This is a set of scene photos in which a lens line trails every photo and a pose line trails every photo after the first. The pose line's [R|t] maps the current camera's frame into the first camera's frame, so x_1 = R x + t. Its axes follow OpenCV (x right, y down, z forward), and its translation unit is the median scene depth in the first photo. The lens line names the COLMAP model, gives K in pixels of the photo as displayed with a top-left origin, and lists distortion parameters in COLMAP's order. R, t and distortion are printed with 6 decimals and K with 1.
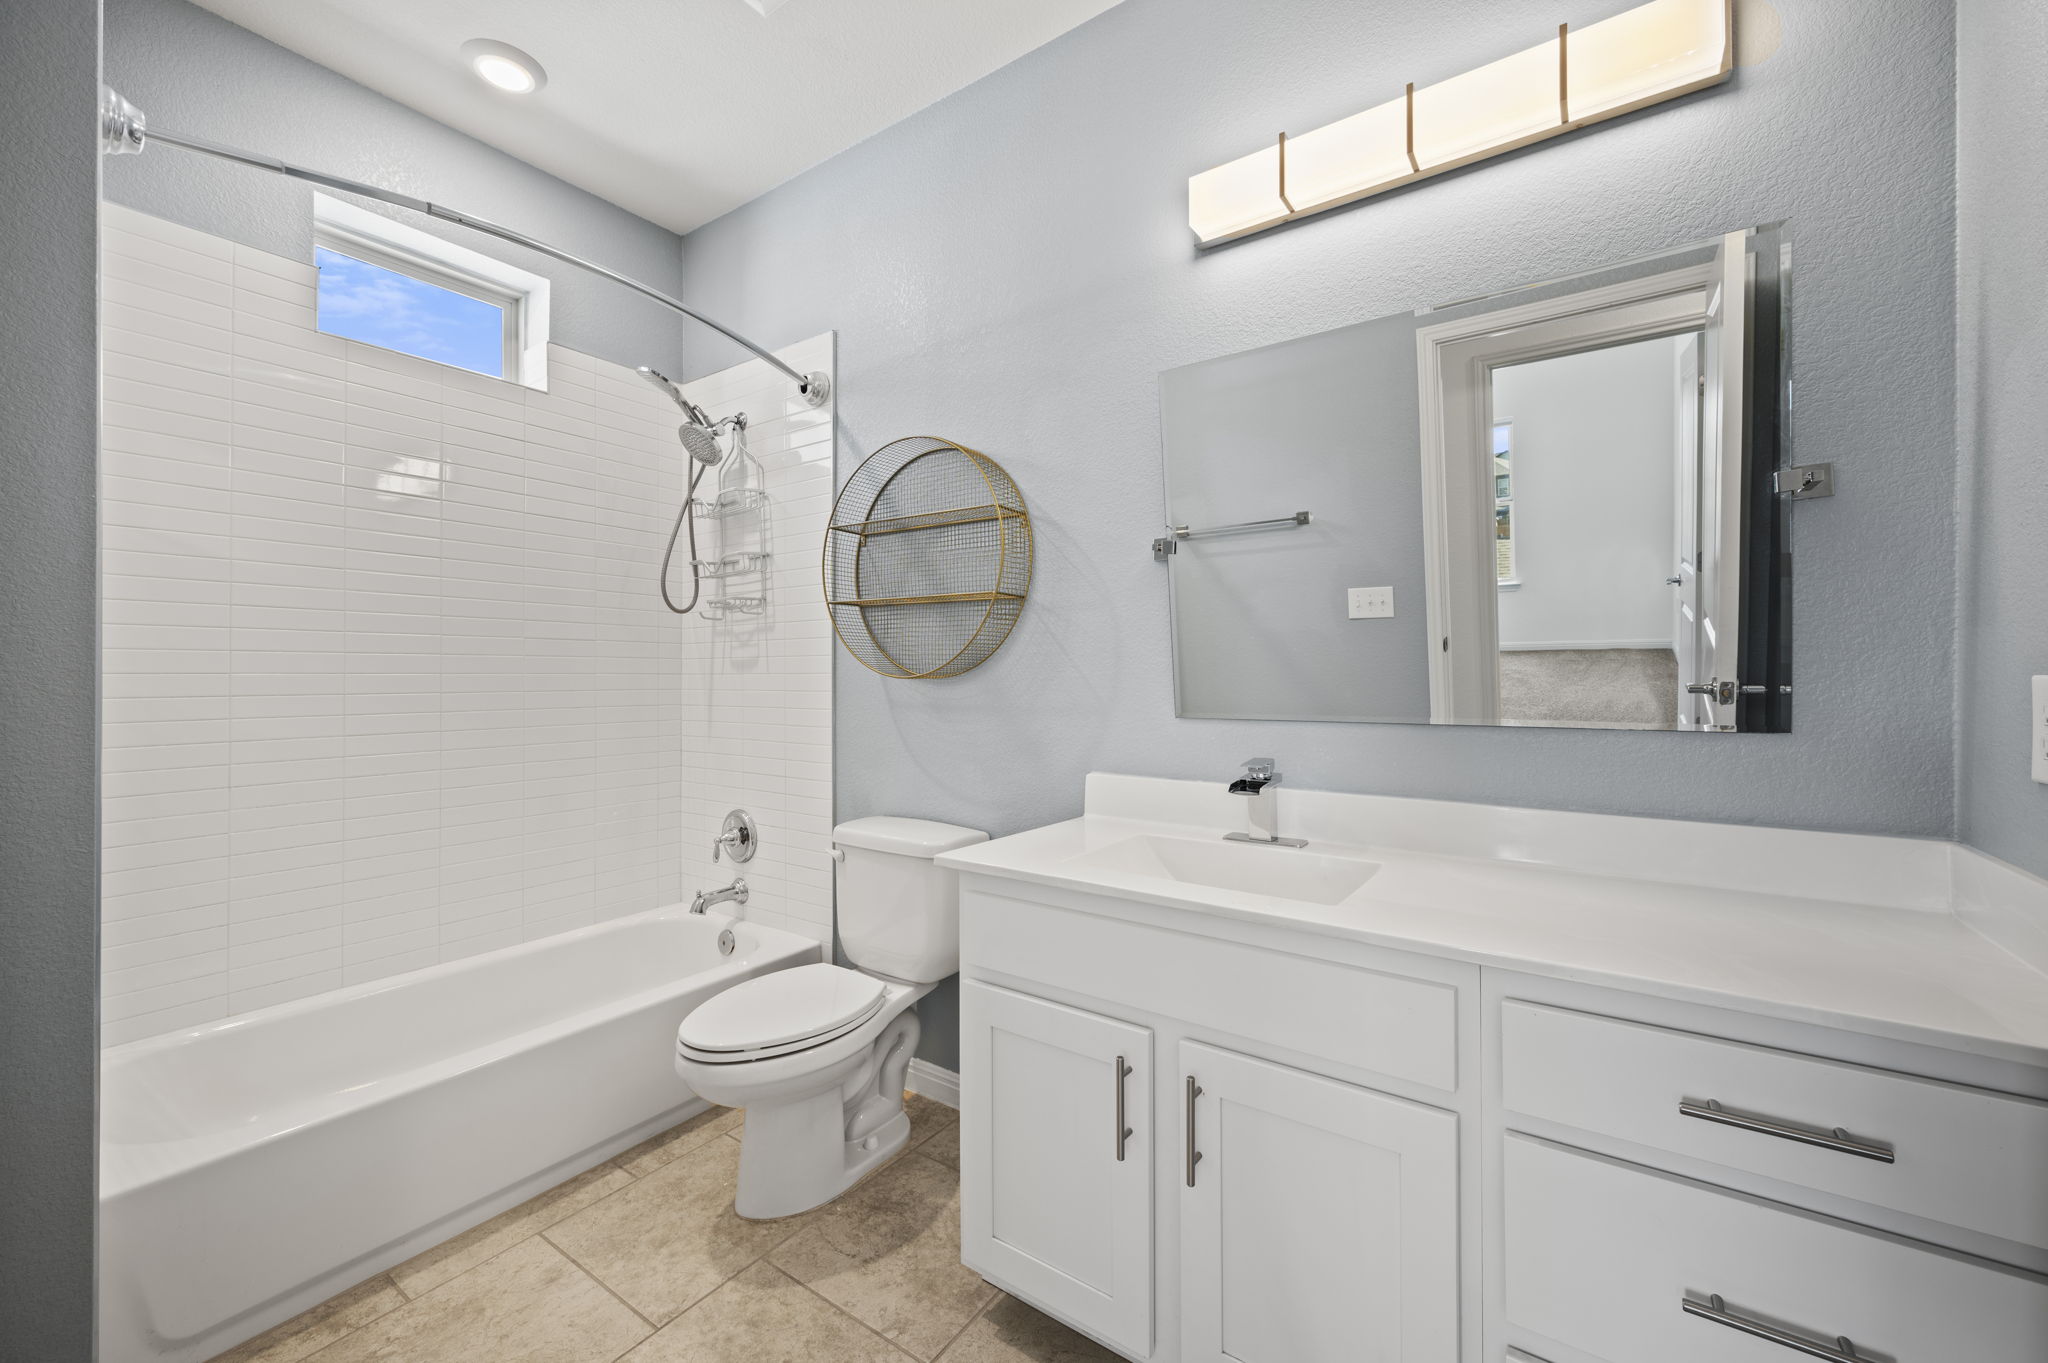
lens RADIAL K [[809.6, 0, 1024.0], [0, 809.6, 681.5], [0, 0, 1]] dist [0.001323, 0.000218]
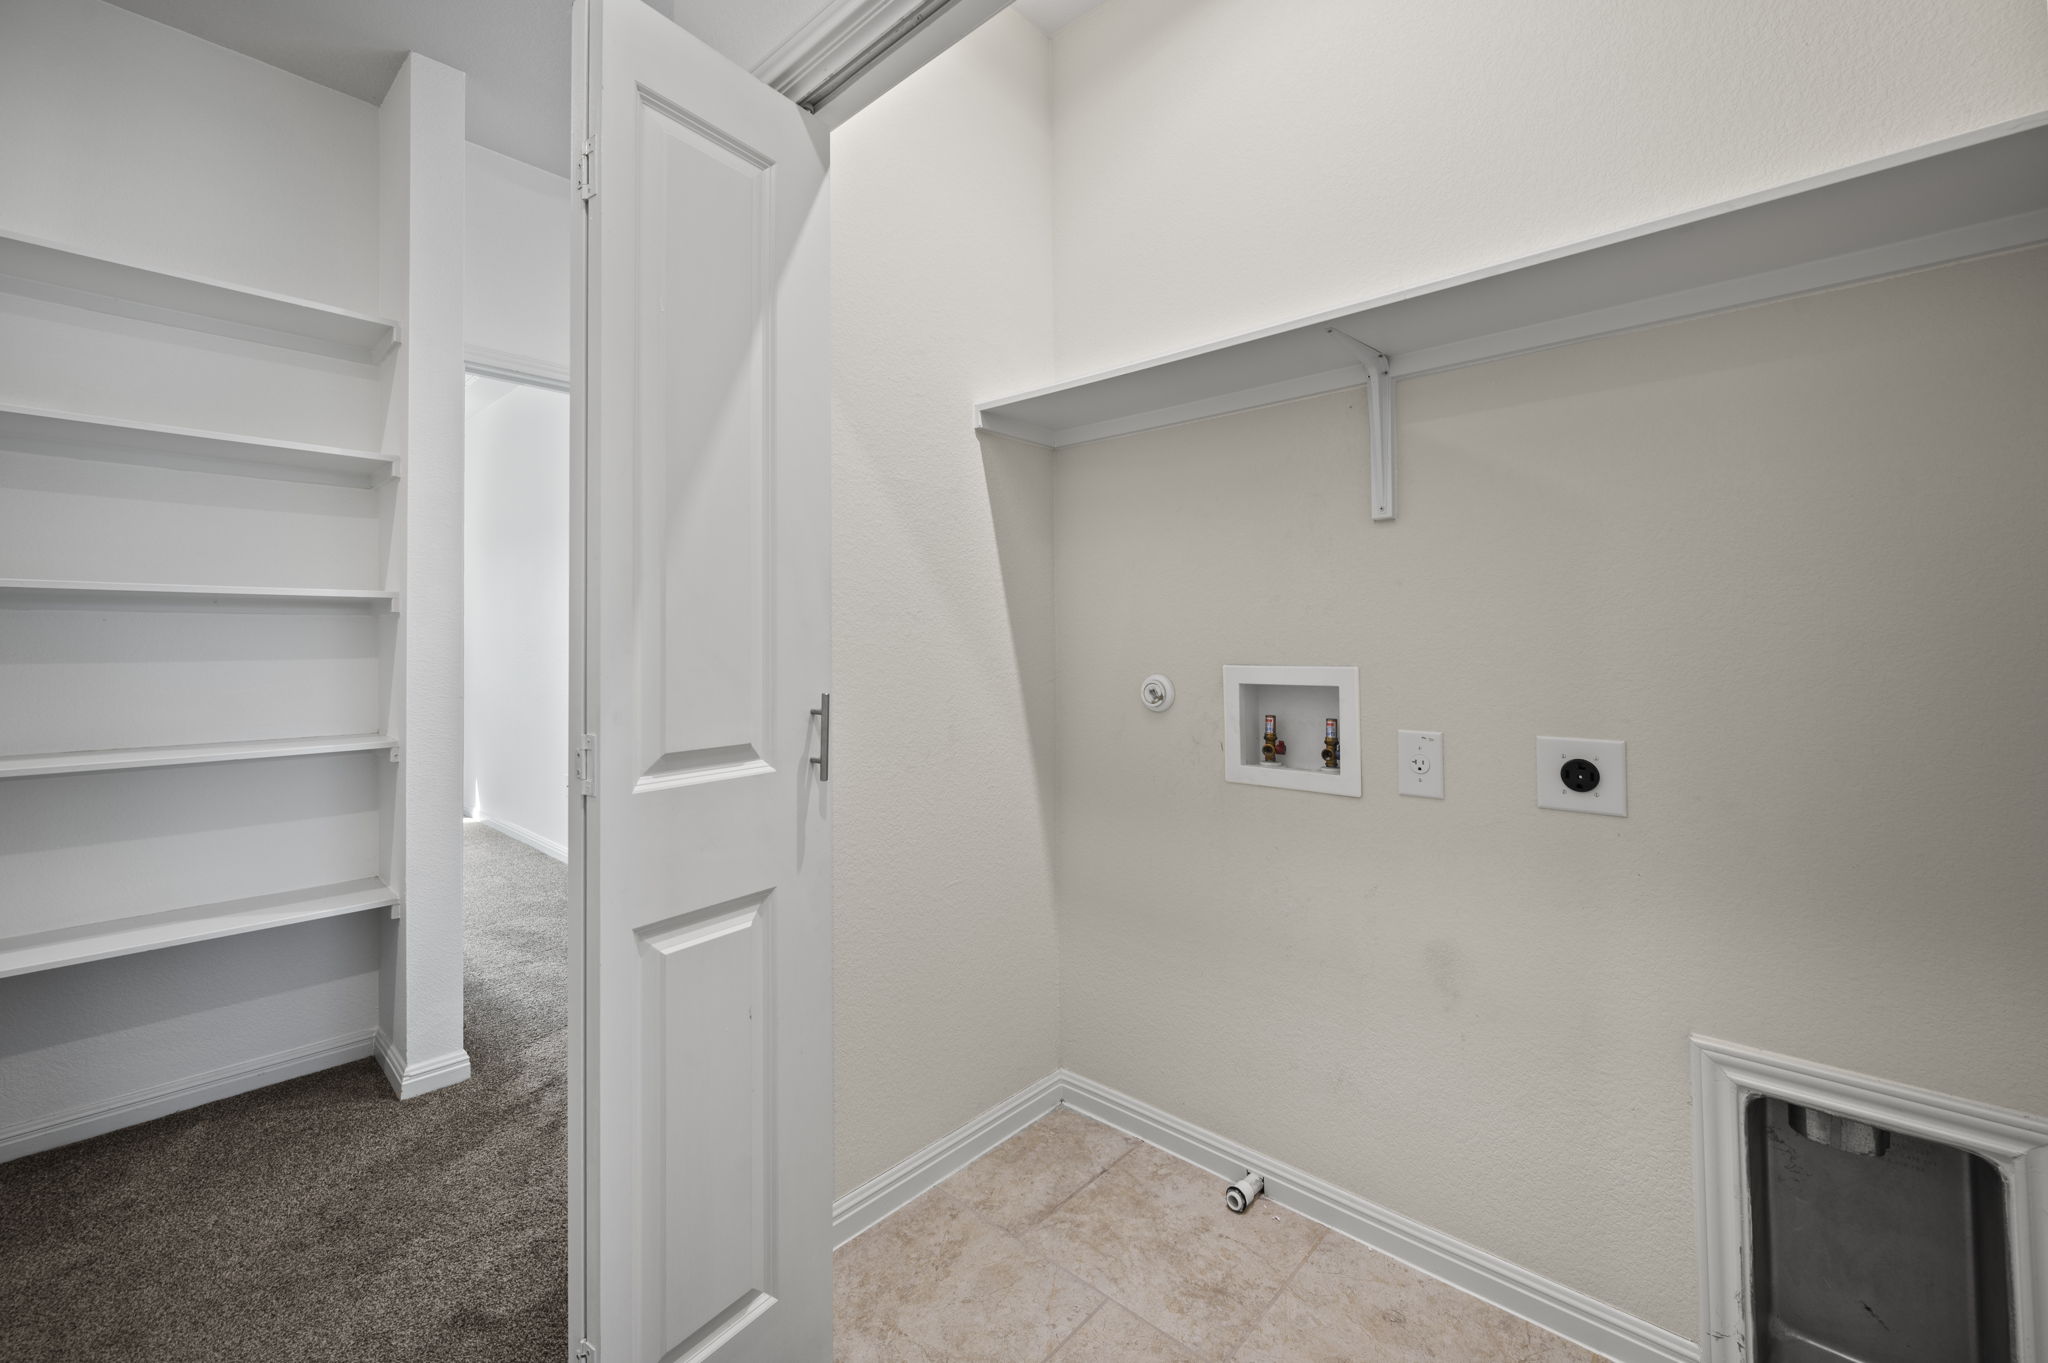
lens RADIAL K [[809.6, 0, 1024.0], [0, 809.6, 681.5], [0, 0, 1]] dist [0.001323, 0.000218]
pose [[-0.990873, 0.002170, 0.134781, -0.107146], [0.002982, 0.999979, 0.005821, 0.027482], [-0.134766, 0.006170, -0.990858, 2.009375]]
